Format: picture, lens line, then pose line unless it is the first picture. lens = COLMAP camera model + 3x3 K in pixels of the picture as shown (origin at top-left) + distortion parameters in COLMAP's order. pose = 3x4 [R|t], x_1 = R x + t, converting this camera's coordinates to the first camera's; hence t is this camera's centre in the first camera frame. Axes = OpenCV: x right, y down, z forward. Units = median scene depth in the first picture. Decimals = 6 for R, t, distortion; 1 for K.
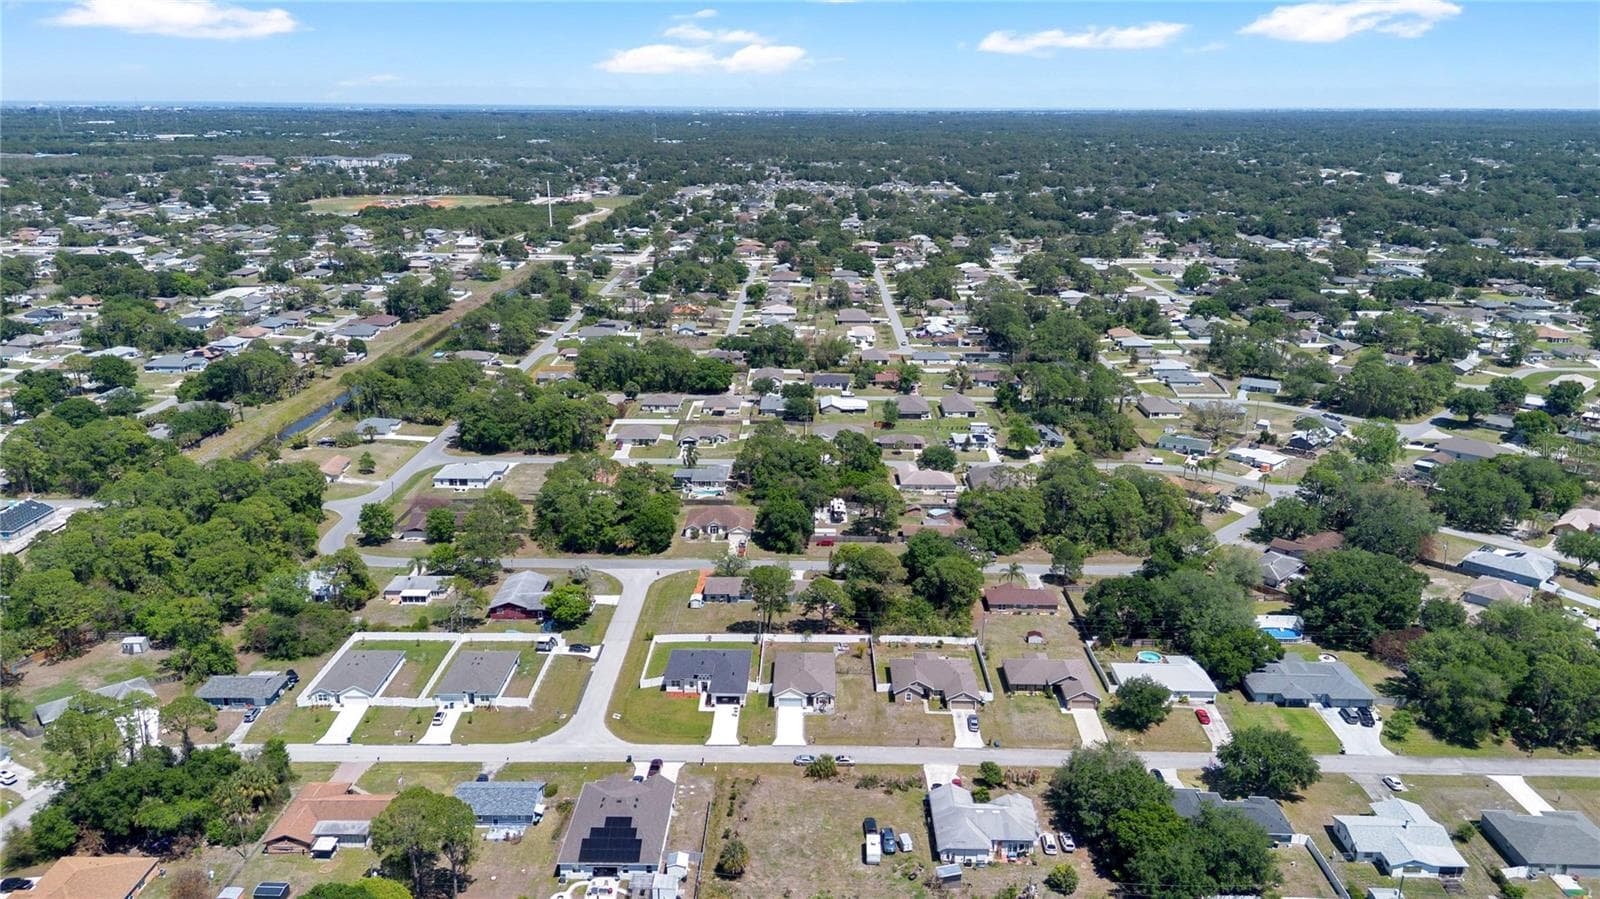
lens RADIAL K [[1142.5, 0, 796.8], [0, 1142.5, 447.3], [0, 0, 1]] dist [0.119810, -0.001067]
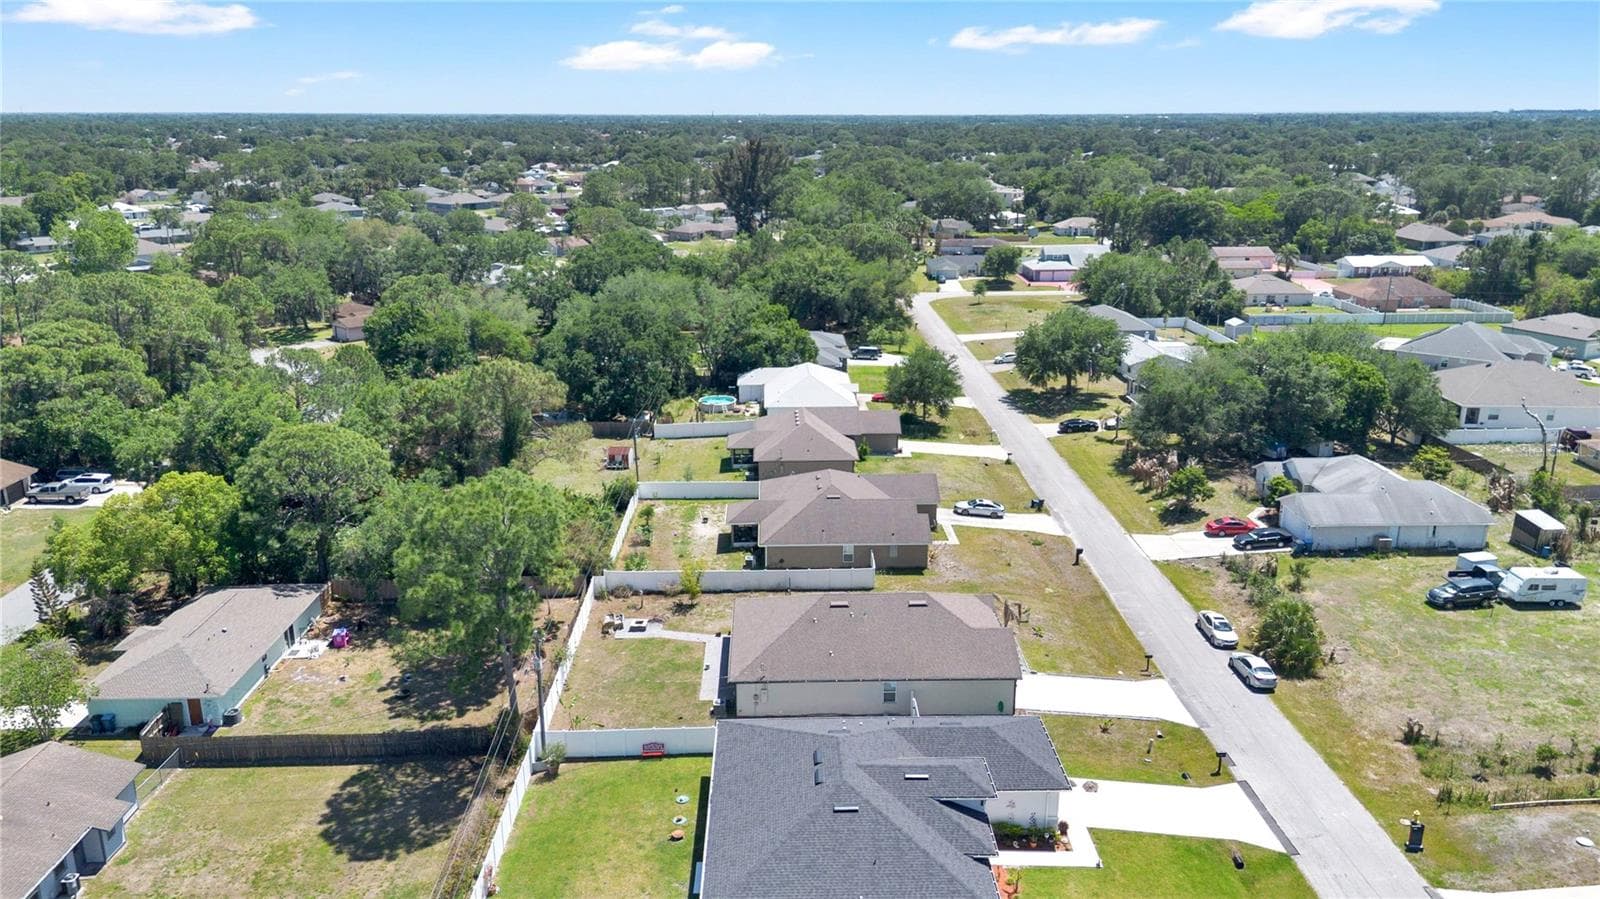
lens RADIAL K [[1142.5, 0, 796.8], [0, 1142.5, 447.3], [0, 0, 1]] dist [0.119810, -0.001067]
pose [[-0.042503, -0.299486, 0.953154, -0.278184], [0.284916, 0.910768, 0.298873, 0.035602], [-0.957610, 0.284272, 0.046618, 0.919905]]
